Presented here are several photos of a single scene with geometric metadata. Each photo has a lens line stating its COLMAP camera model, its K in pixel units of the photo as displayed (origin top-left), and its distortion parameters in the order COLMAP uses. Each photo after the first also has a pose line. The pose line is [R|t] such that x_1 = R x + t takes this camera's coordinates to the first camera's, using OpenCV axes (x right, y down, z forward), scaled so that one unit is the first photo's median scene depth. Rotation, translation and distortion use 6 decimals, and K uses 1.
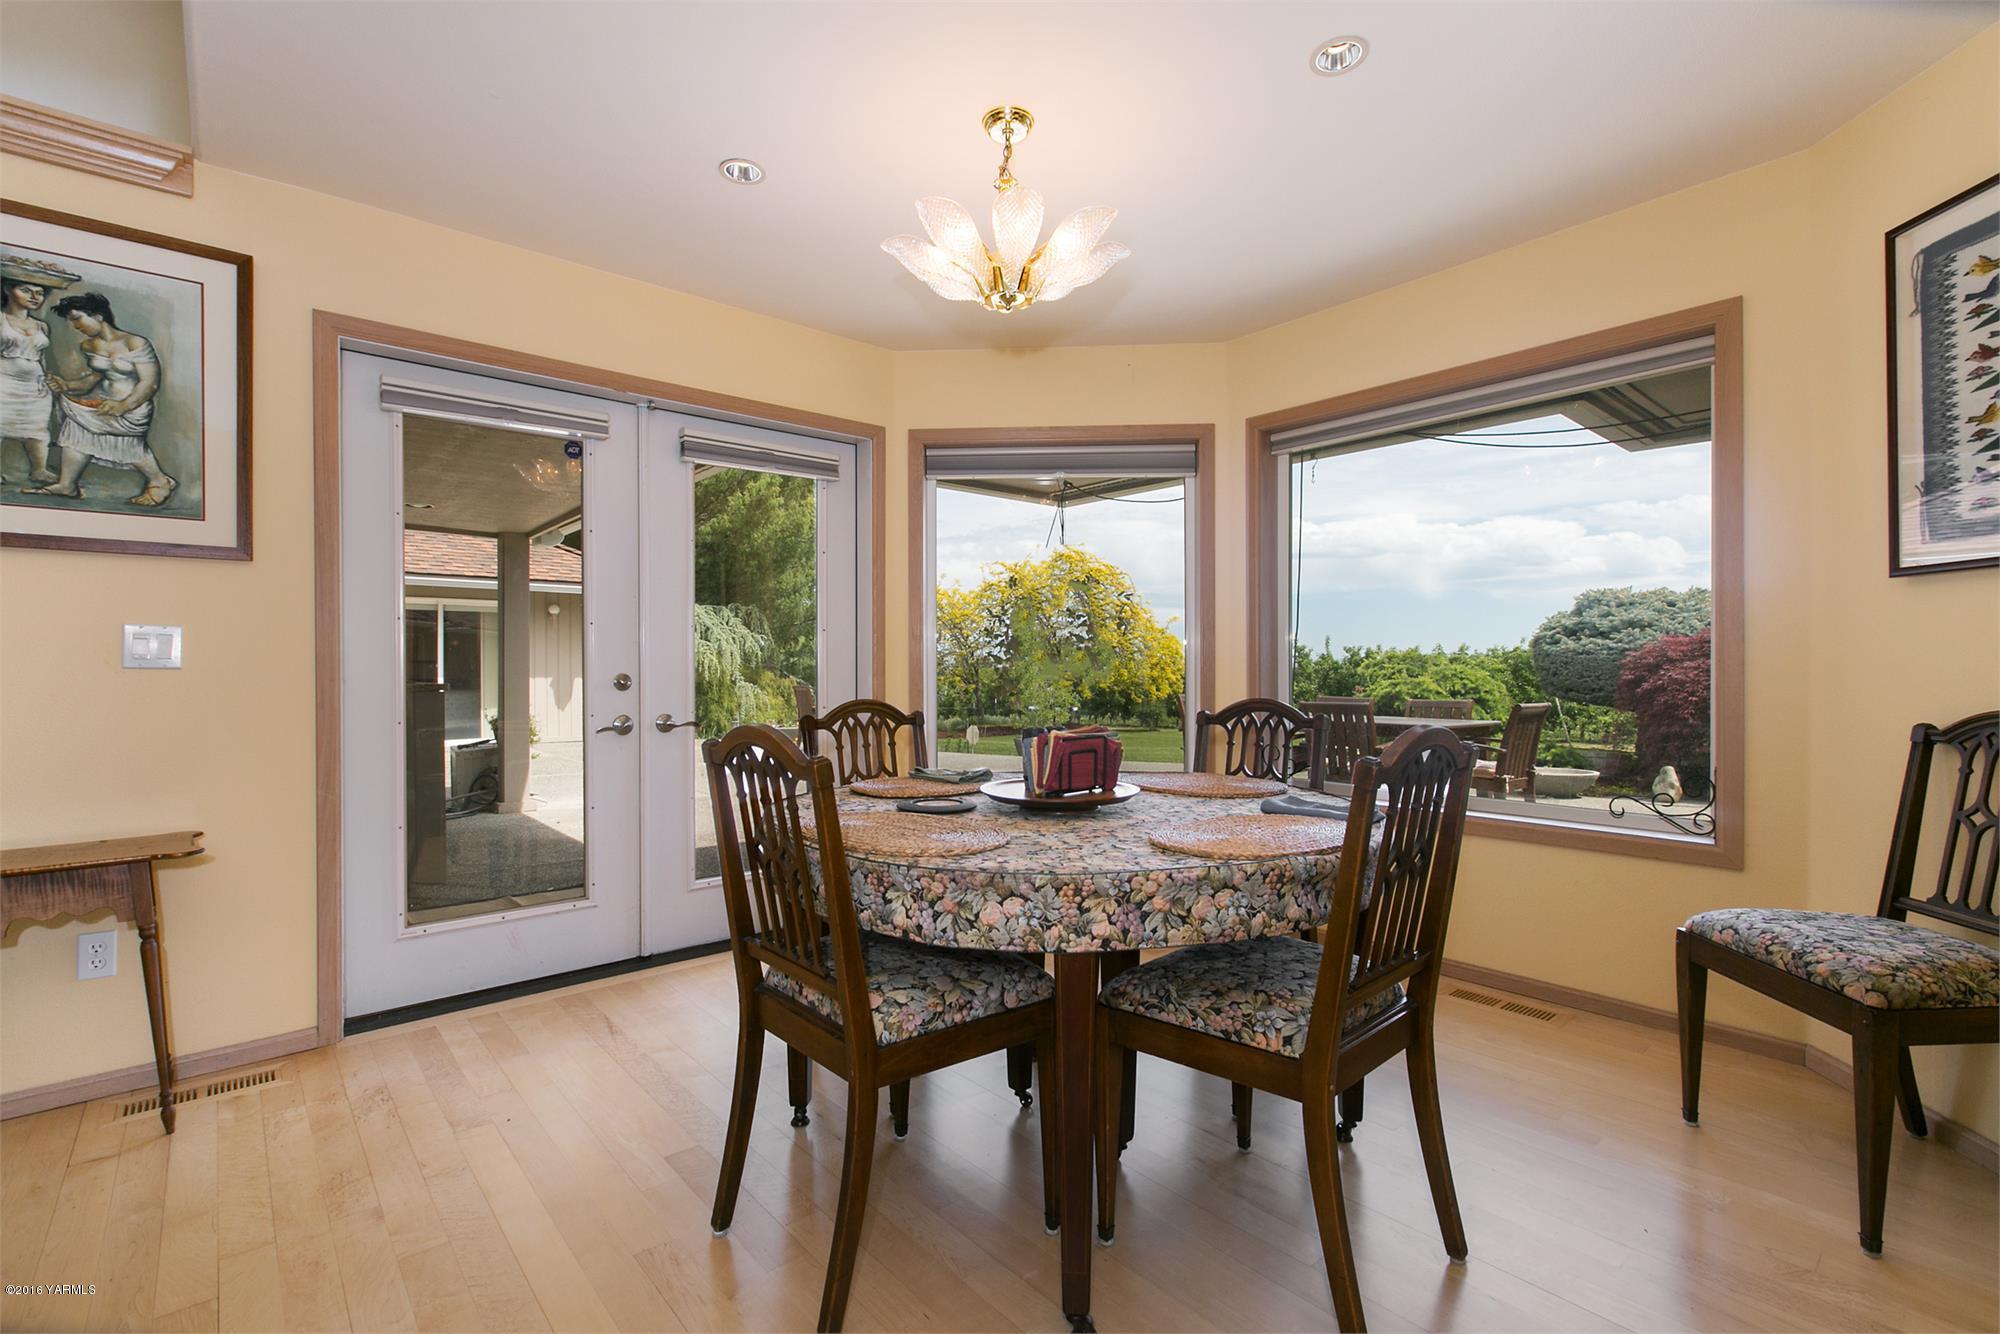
lens RADIAL K [[921.0, 0, 995.6], [0, 921.0, 669.2], [0, 0, 1]] dist [0.000051, -0.001941]
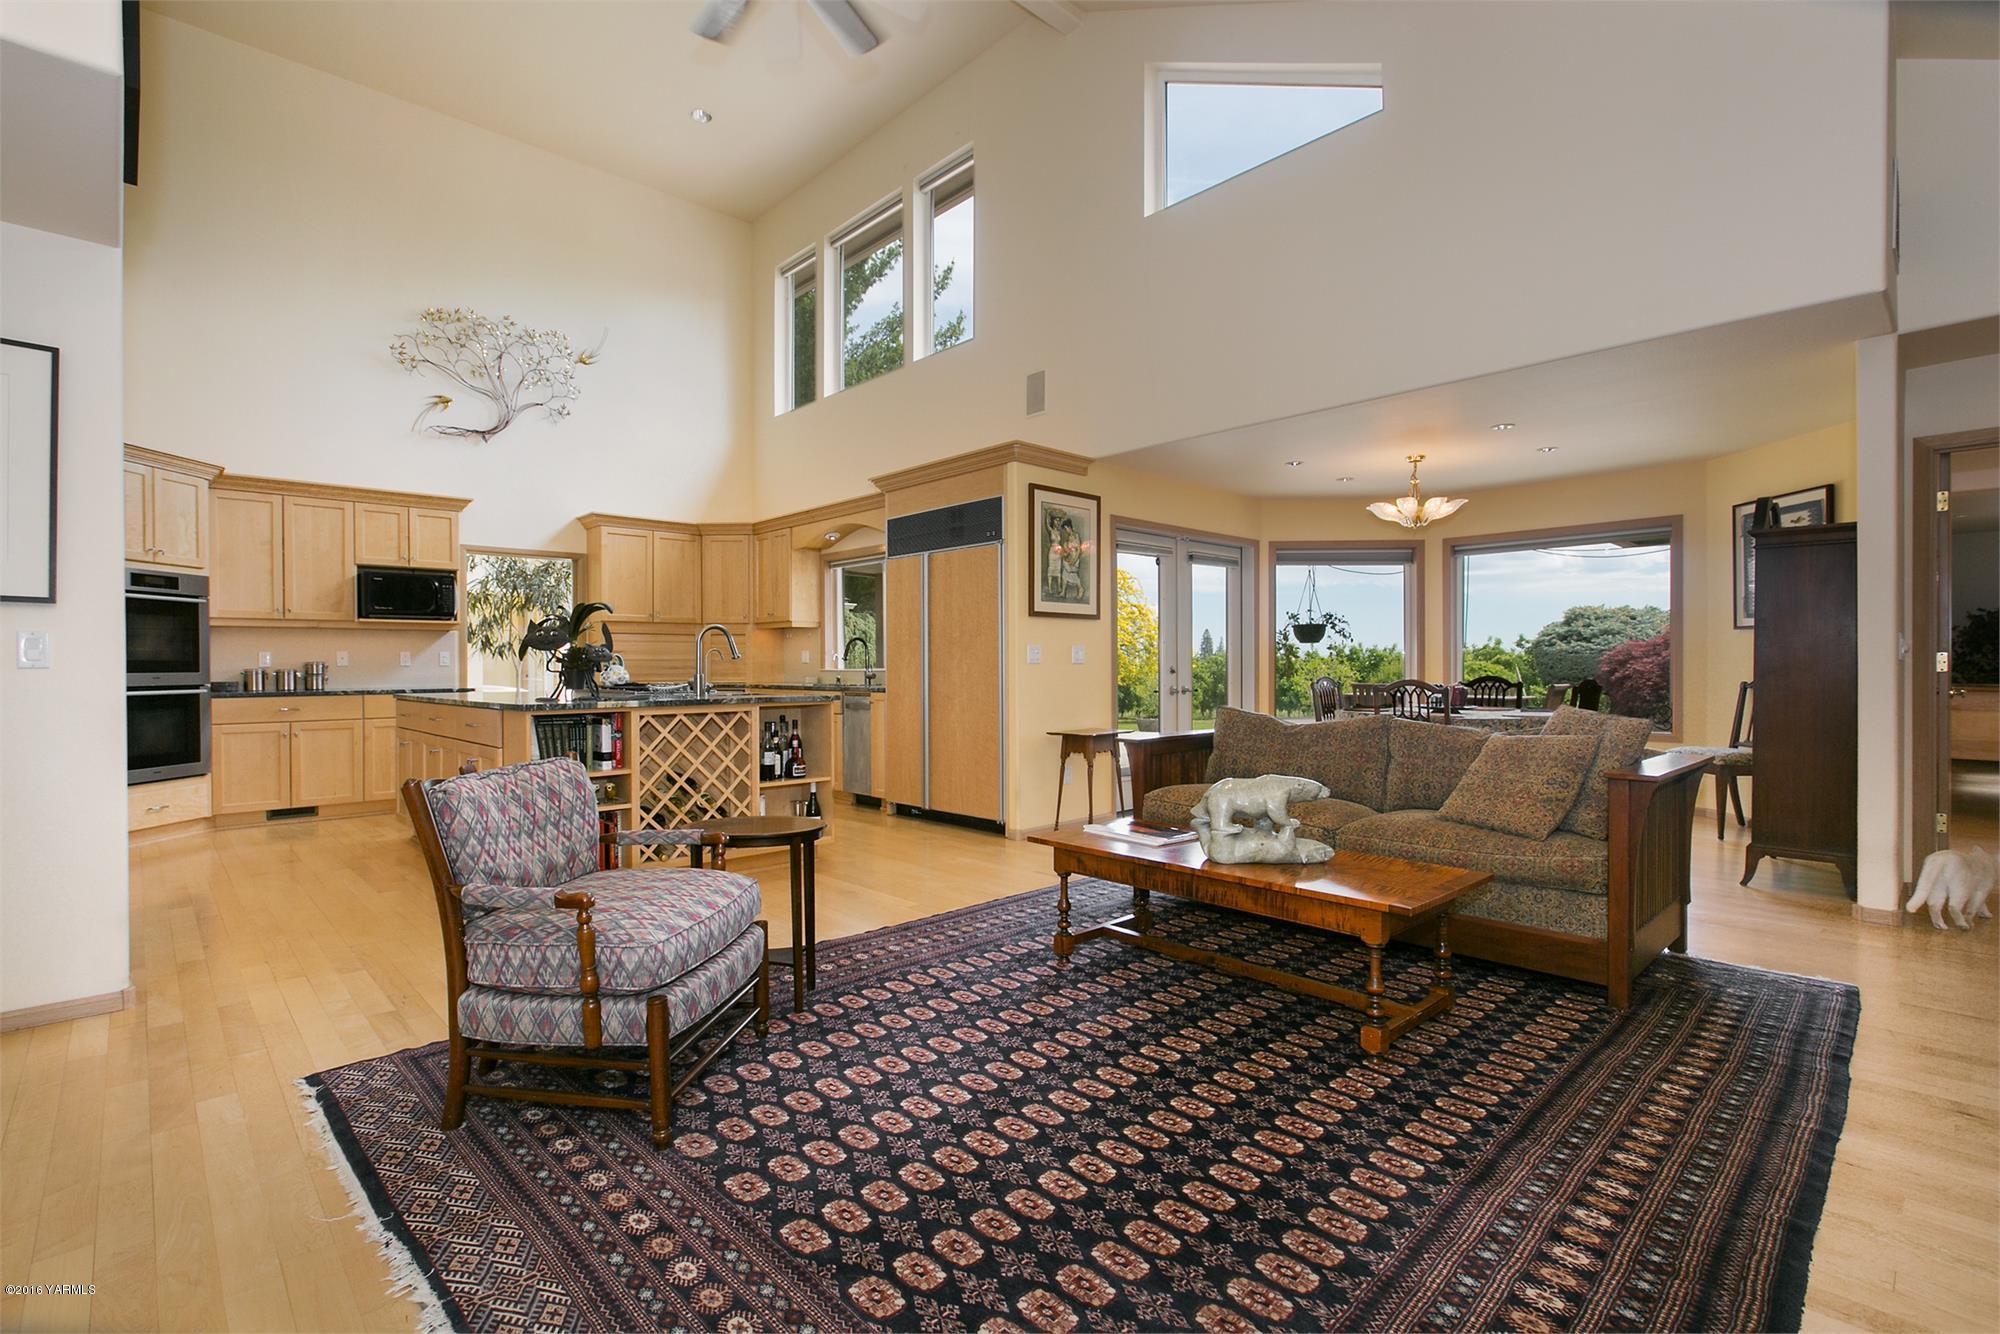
lens RADIAL K [[921.0, 0, 1003.8], [0, 921.0, 667.8], [0, 0, 1]] dist [0.000051, -0.001941]
pose [[0.998817, -0.002782, 0.048556, -0.304517], [0.002720, 0.999995, 0.001341, 0.001650], [-0.048559, -0.001207, 0.998820, -0.371512]]
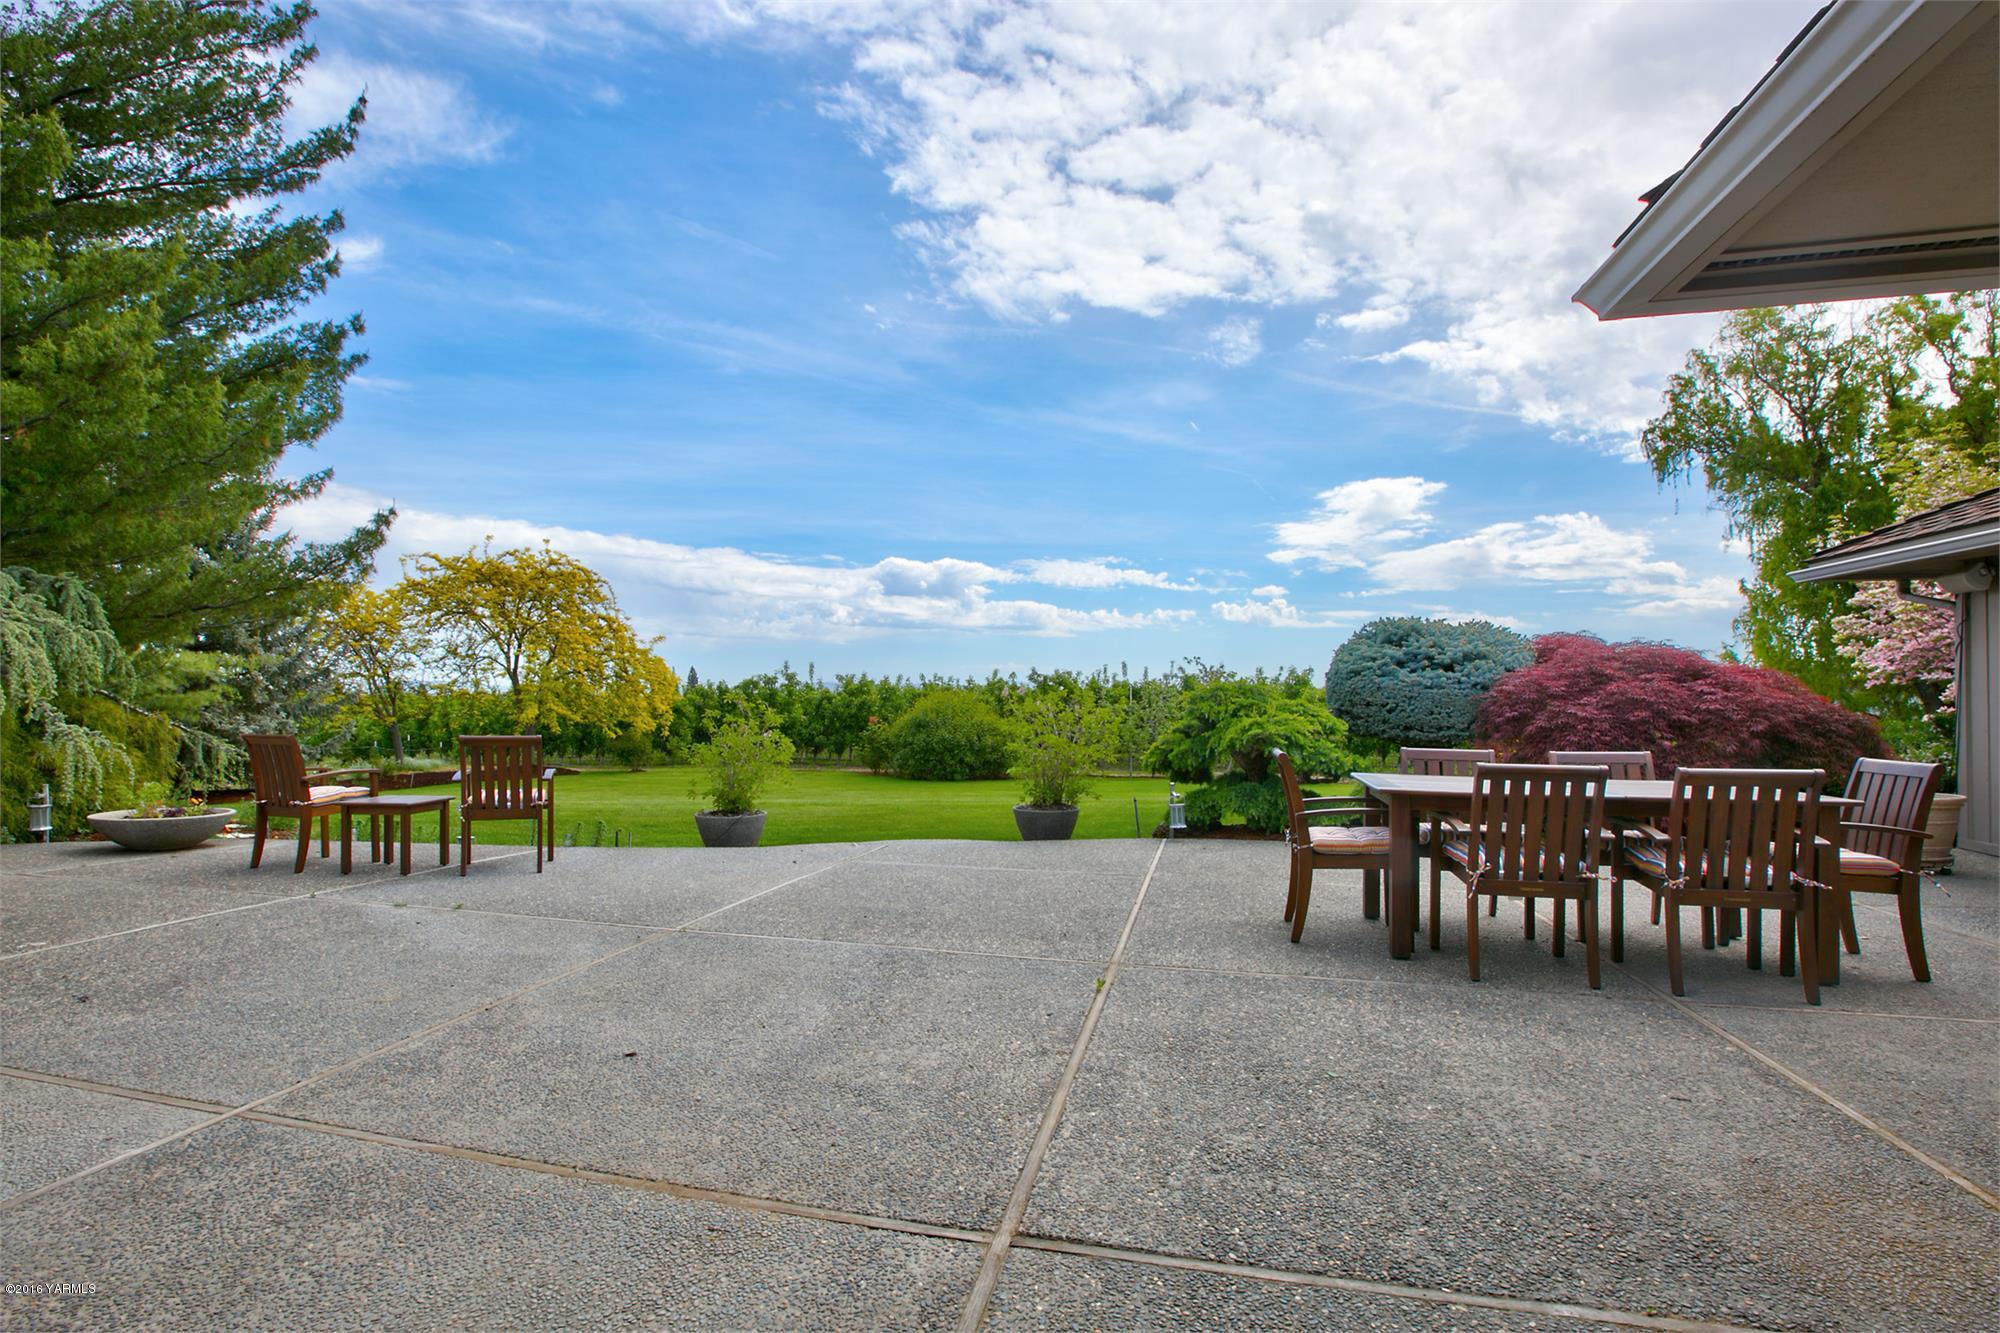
lens RADIAL K [[921.0, 0, 984.1], [0, 921.0, 679.5], [0, 0, 1]] dist [0.000051, -0.001941]
pose [[0.819087, 0.016652, 0.573427, -0.243606], [-0.005874, 0.999770, -0.020643, -0.003479], [-0.573639, 0.013540, 0.818997, 0.513675]]
